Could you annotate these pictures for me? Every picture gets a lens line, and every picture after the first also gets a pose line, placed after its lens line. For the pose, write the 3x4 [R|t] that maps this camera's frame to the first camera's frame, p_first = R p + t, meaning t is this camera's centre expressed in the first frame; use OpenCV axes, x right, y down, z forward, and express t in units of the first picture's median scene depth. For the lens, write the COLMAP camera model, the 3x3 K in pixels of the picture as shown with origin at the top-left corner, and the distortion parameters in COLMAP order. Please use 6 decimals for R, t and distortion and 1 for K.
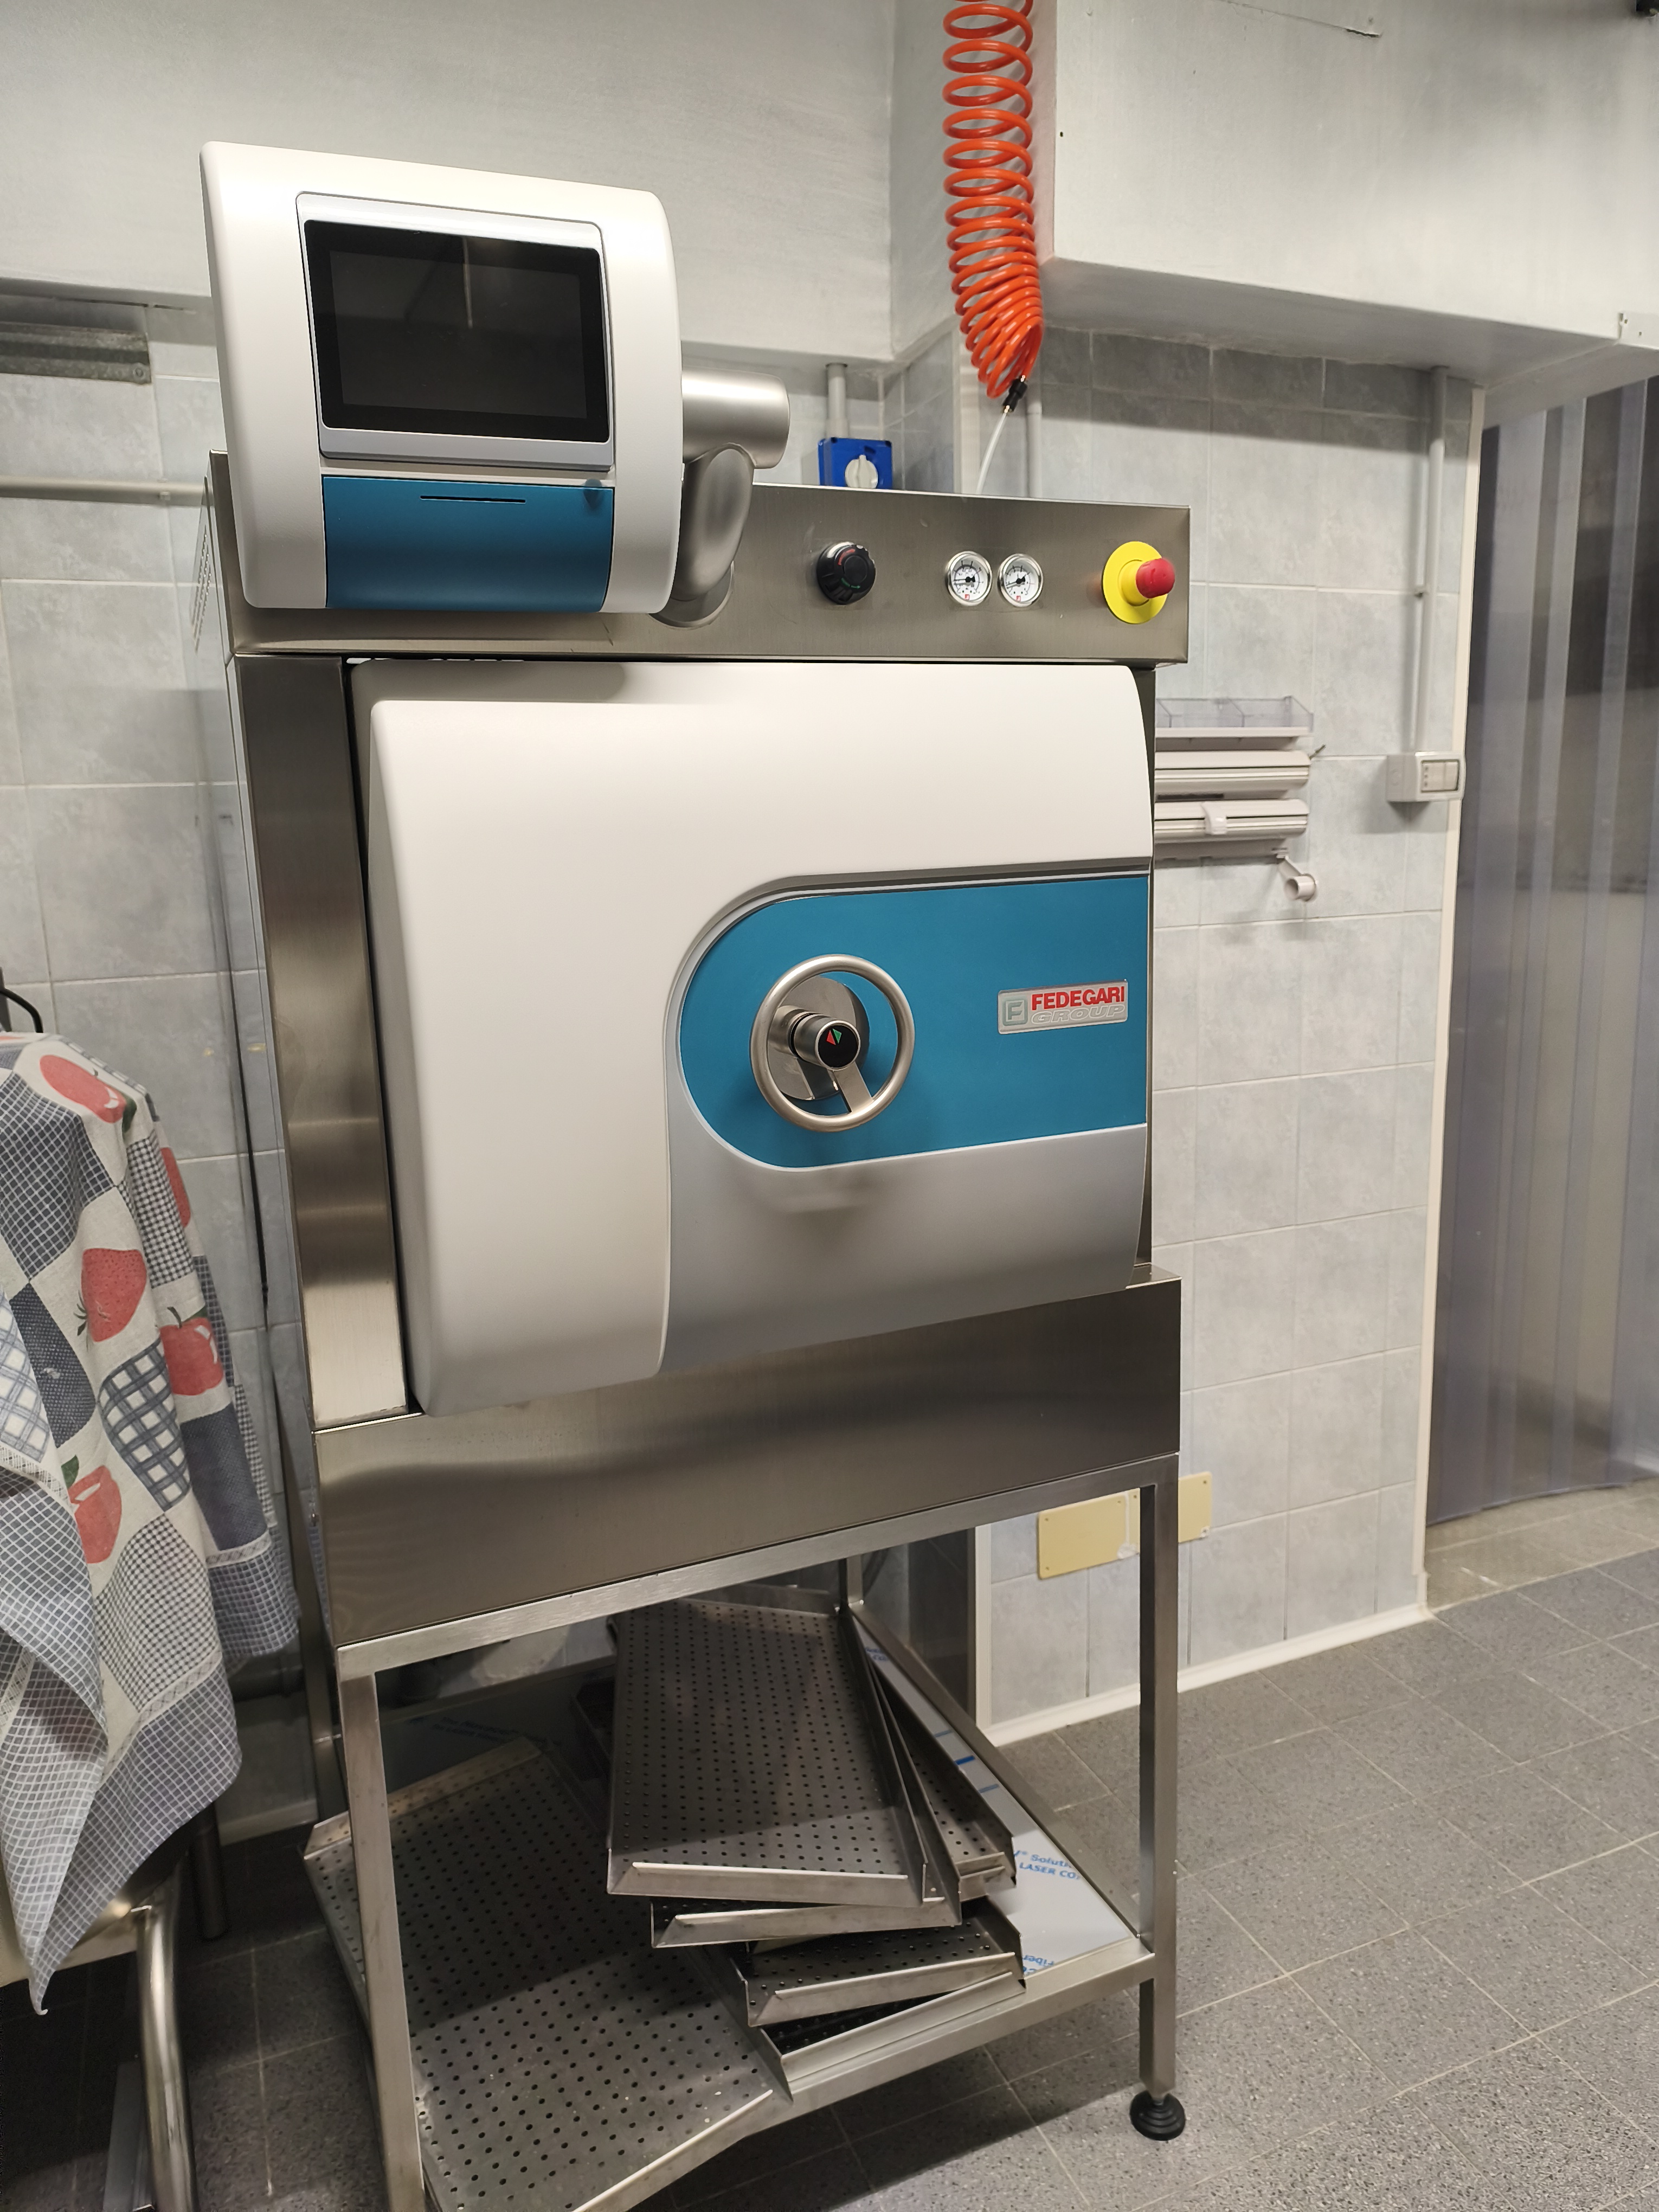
lens RADIAL K [[1521.3, 0, 811.6], [0, 1521.3, 1104.3], [0, 0, 1]] dist [0.022019, -0.032151]
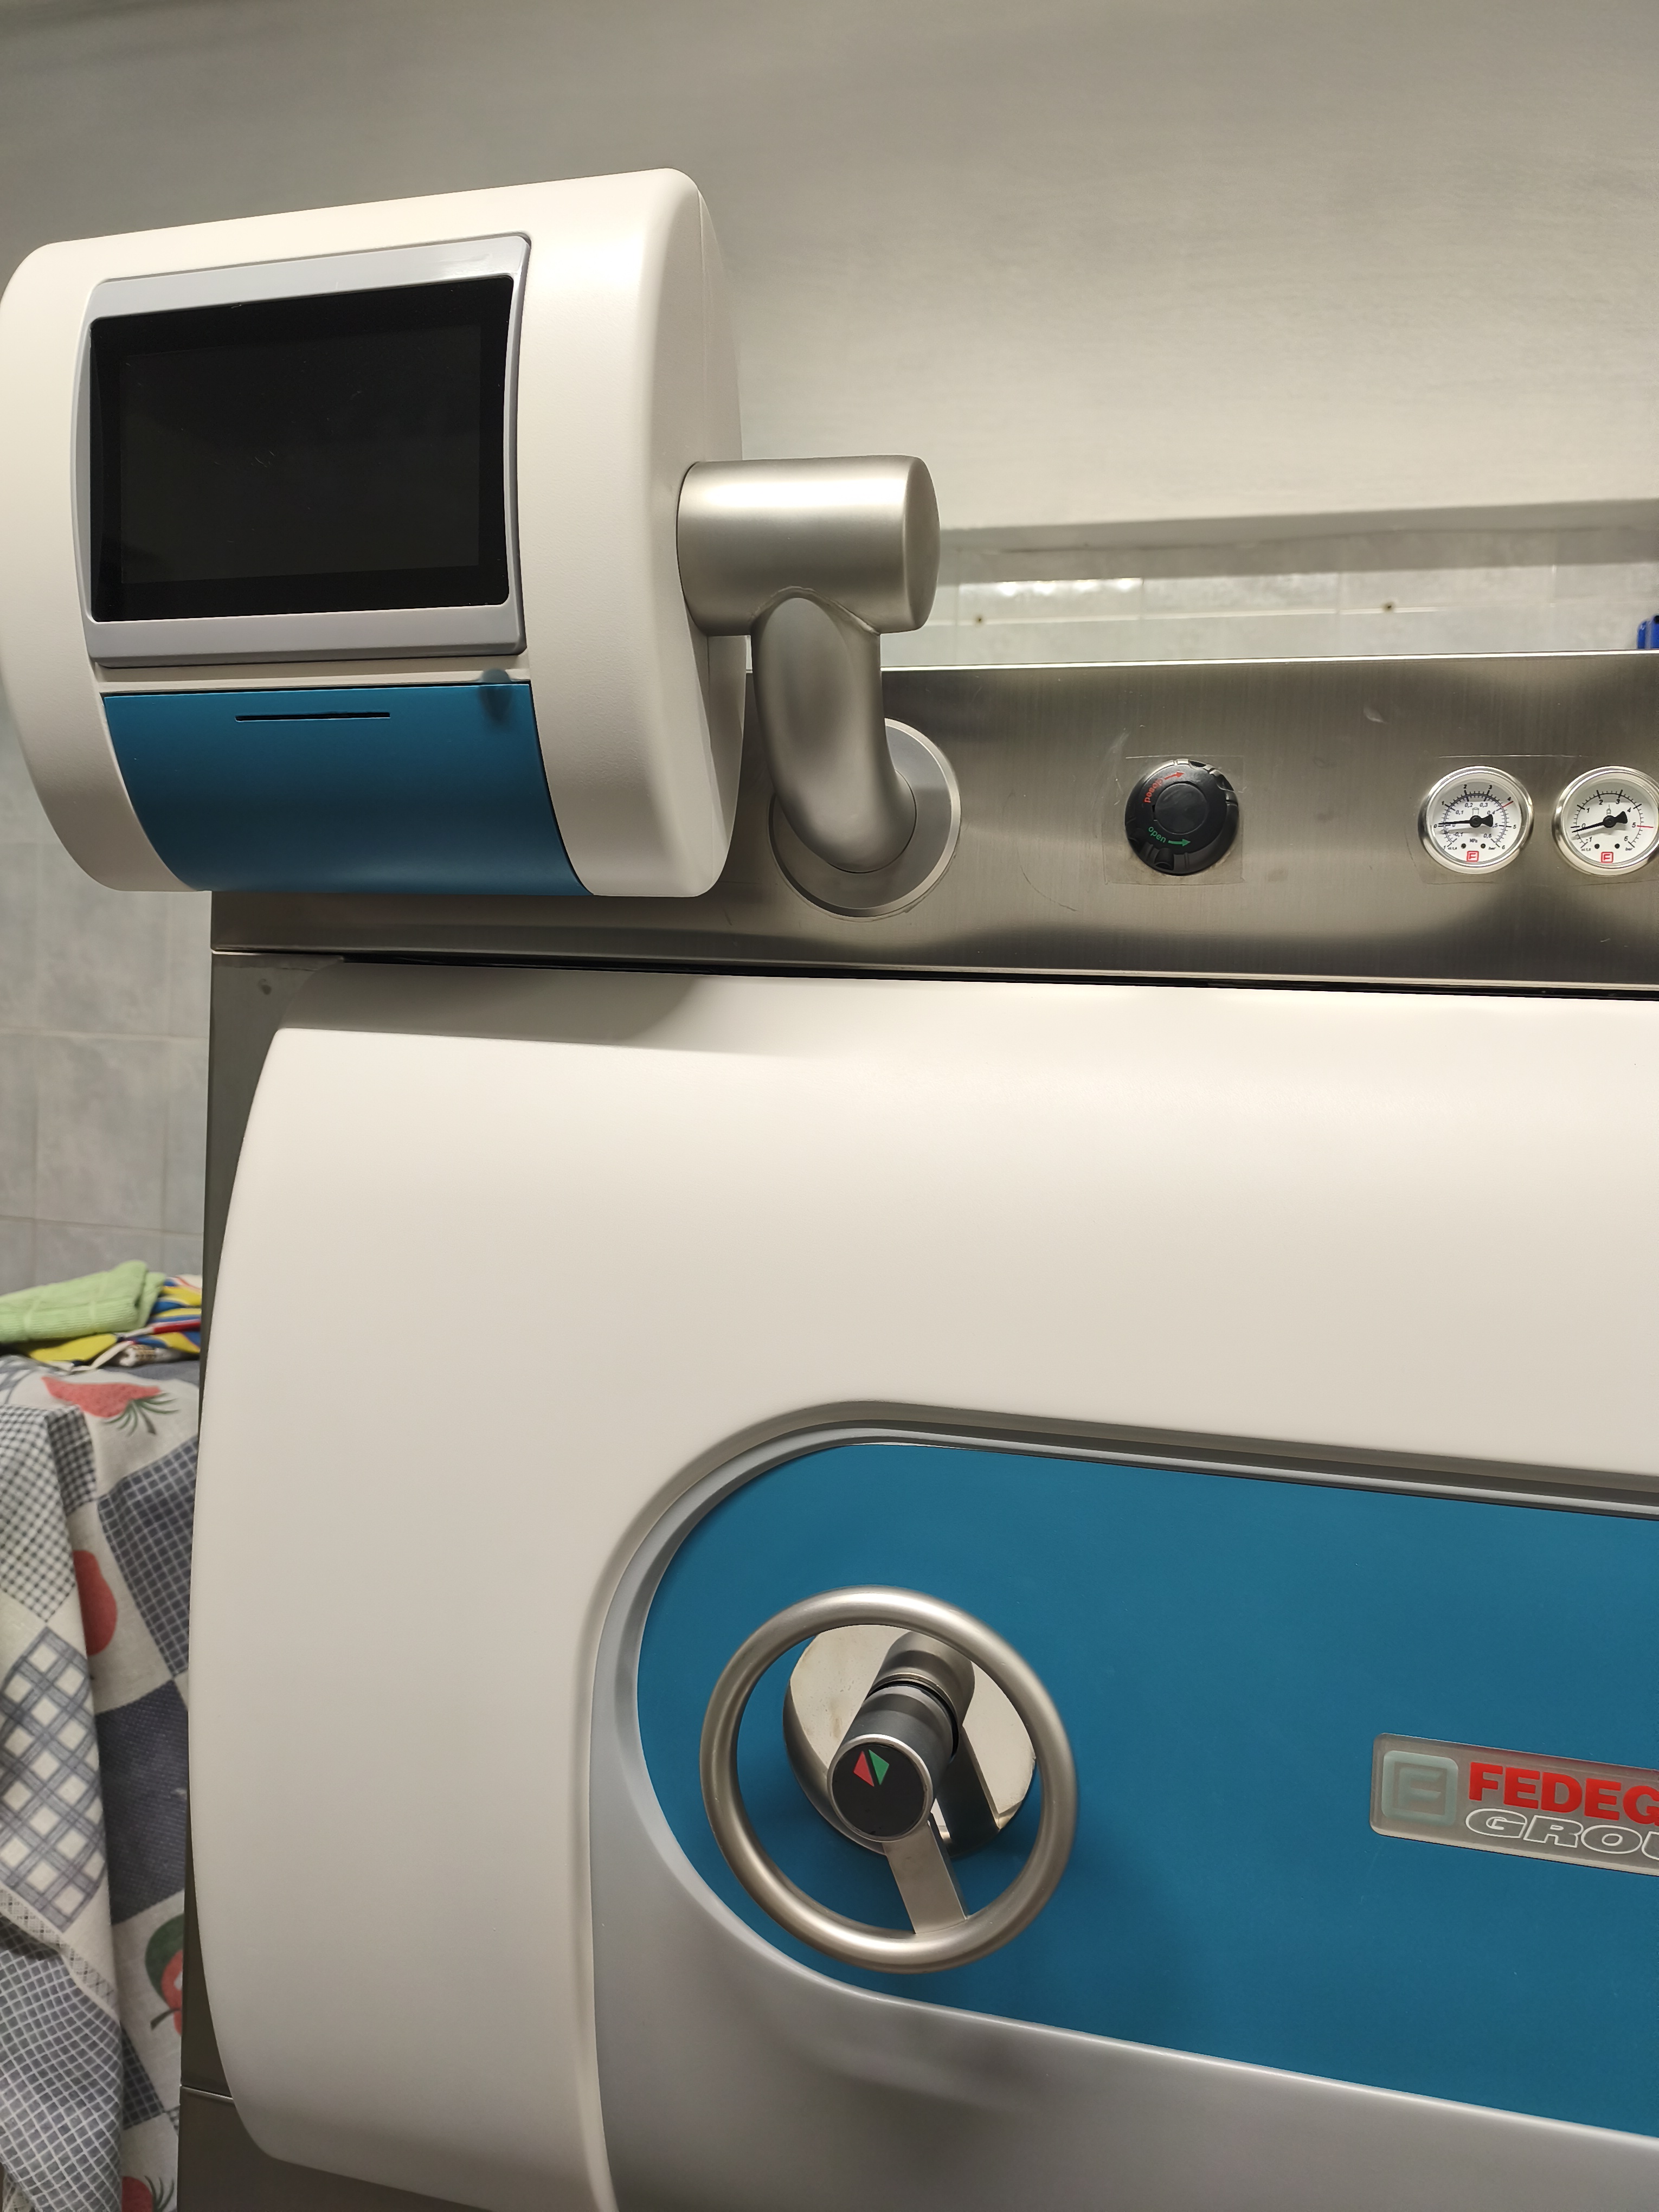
lens RADIAL K [[1521.3, 0, 833.4], [0, 1521.3, 1097.5], [0, 0, 1]] dist [0.022019, -0.032151]
pose [[0.790041, 0.084076, -0.607261, 0.244021], [-0.181182, 0.978325, -0.100265, -0.175732], [0.585669, 0.189238, 0.788150, 0.523327]]
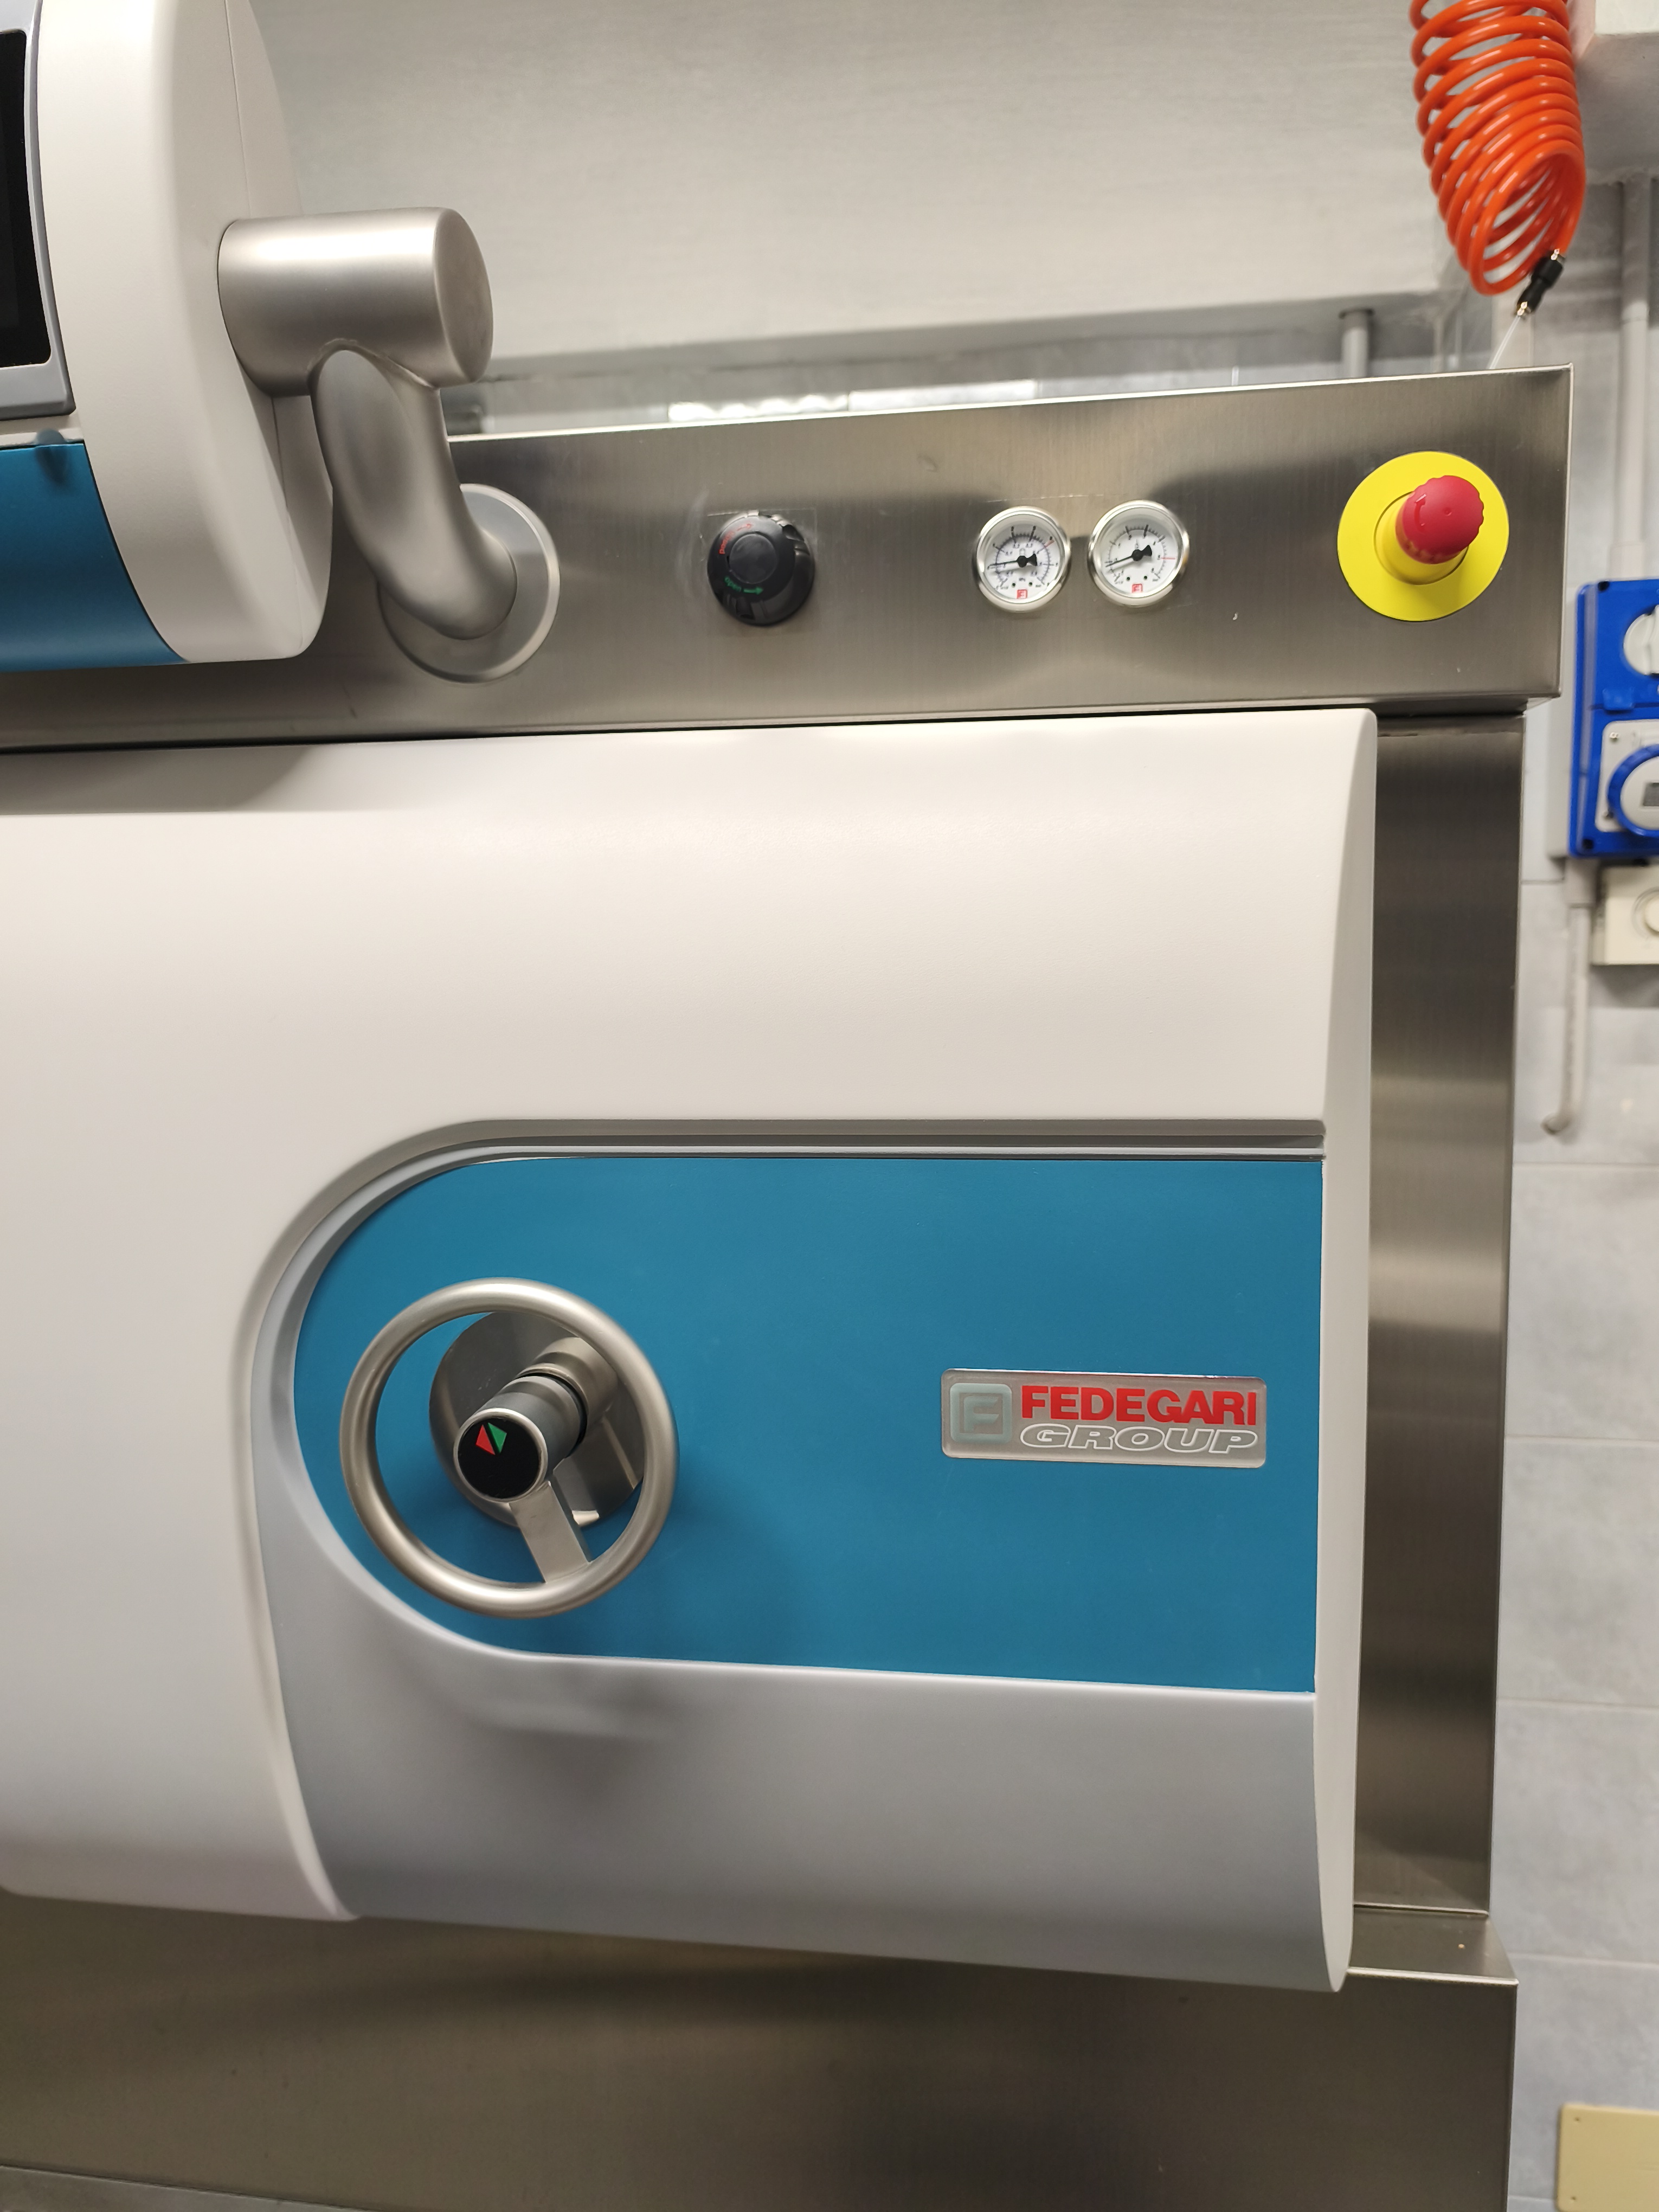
lens RADIAL K [[1521.3, 0, 828.0], [0, 1521.3, 1084.6], [0, 0, 1]] dist [0.022019, -0.032151]
pose [[0.851552, 0.072648, -0.519212, 0.332501], [-0.110983, 0.992887, -0.043097, -0.137701], [0.512388, 0.094323, 0.853558, 0.541999]]
